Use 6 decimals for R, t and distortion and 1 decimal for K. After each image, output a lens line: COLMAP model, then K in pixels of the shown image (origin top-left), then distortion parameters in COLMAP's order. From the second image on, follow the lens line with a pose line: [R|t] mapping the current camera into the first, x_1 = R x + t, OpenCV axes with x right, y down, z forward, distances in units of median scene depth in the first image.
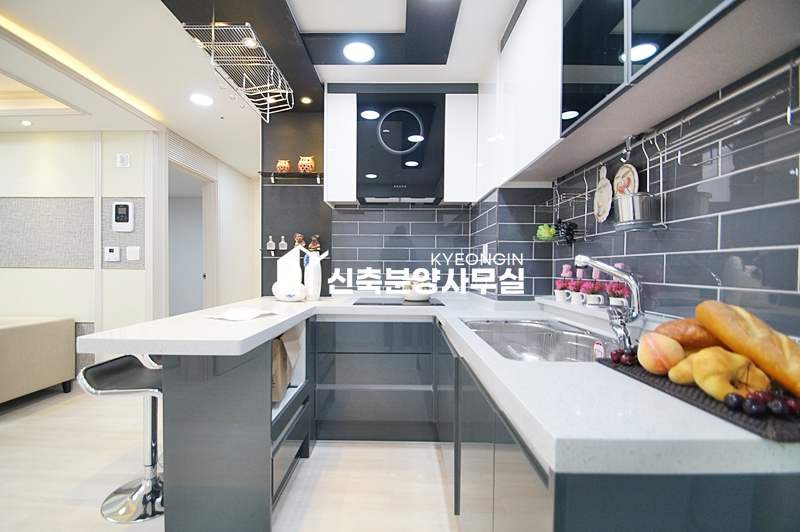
lens RADIAL K [[352.3, 0, 392.9], [0, 352.3, 273.6], [0, 0, 1]] dist [0.014501, -0.017682]
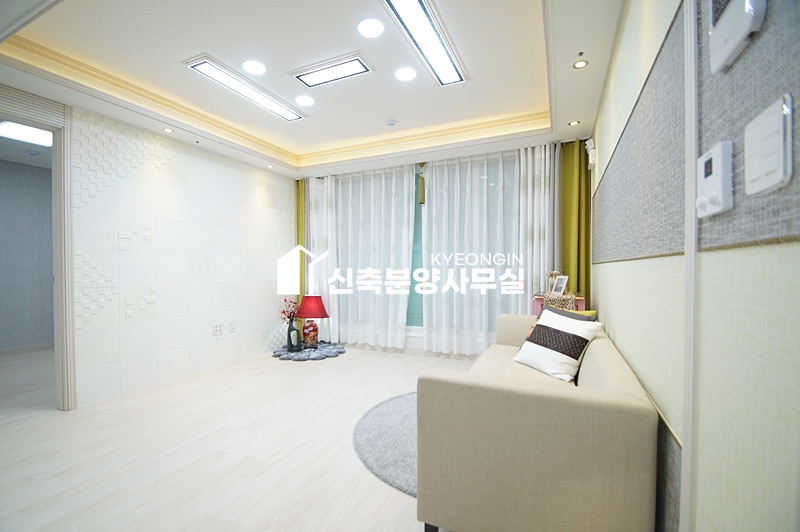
lens RADIAL K [[352.3, 0, 392.9], [0, 352.3, 273.6], [0, 0, 1]] dist [0.014501, -0.017682]
pose [[-0.408815, 0.005096, -0.912603, -0.566442], [-0.015441, 0.999803, 0.012500, 0.000569], [0.912487, 0.019202, -0.408655, 1.000014]]
